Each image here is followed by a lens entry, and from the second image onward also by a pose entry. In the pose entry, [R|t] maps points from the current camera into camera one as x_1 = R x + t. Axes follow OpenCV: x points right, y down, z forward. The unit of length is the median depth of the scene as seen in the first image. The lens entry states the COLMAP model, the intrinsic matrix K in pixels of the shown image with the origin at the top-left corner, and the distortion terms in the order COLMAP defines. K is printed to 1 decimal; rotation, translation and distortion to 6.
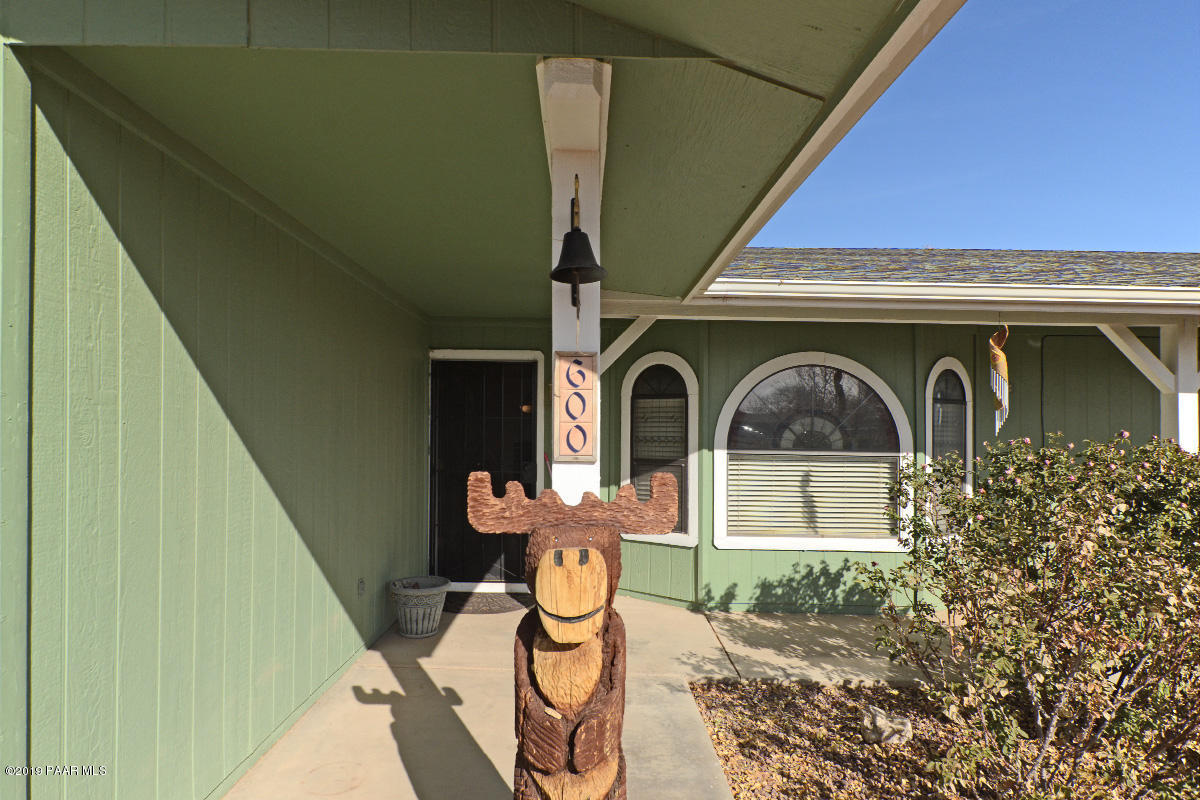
lens RADIAL K [[645.5, 0, 600.0], [0, 645.5, 400.0], [0, 0, 1]] dist [-0.000475, -0.000118]
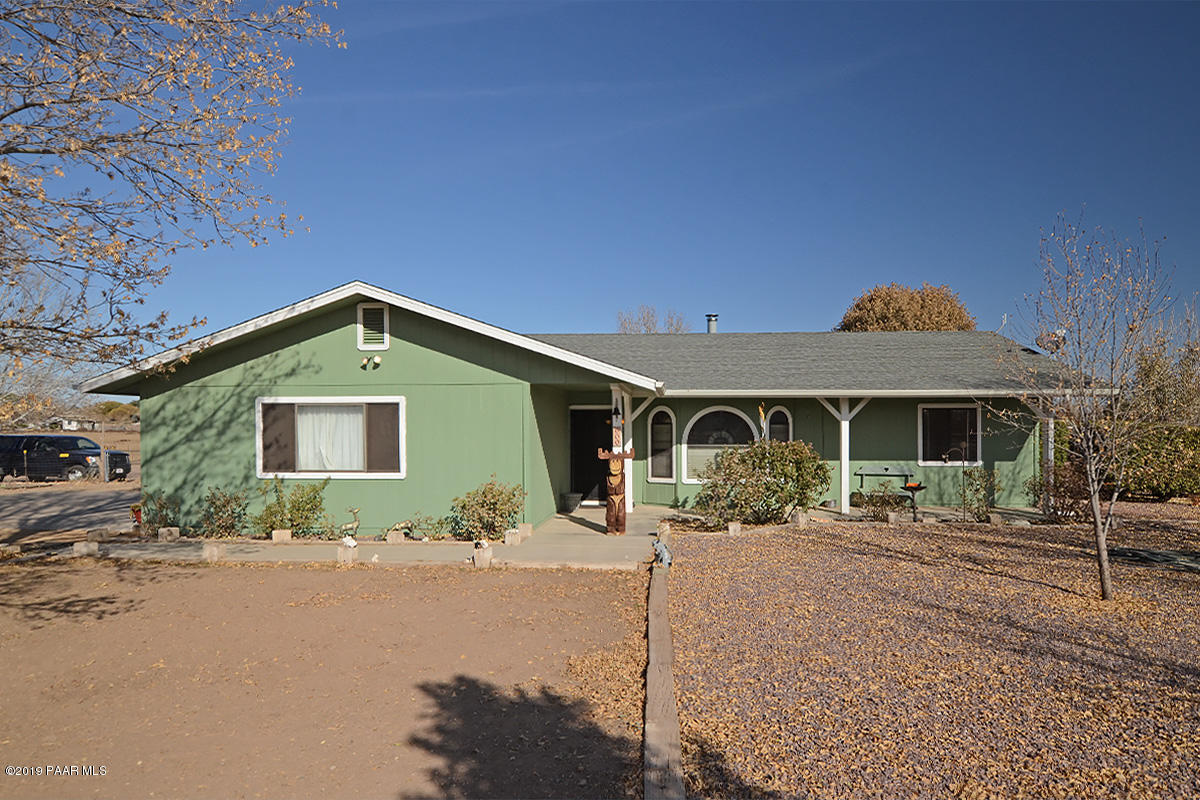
lens RADIAL K [[735.3, 0, 600.0], [0, 735.3, 400.0], [0, 0, 1]] dist [-0.001297, -0.000399]
pose [[0.993254, -0.008622, -0.115639, 0.194140], [0.010485, 0.999825, 0.015515, -0.142841], [0.115485, -0.016623, 0.993170, -1.868787]]
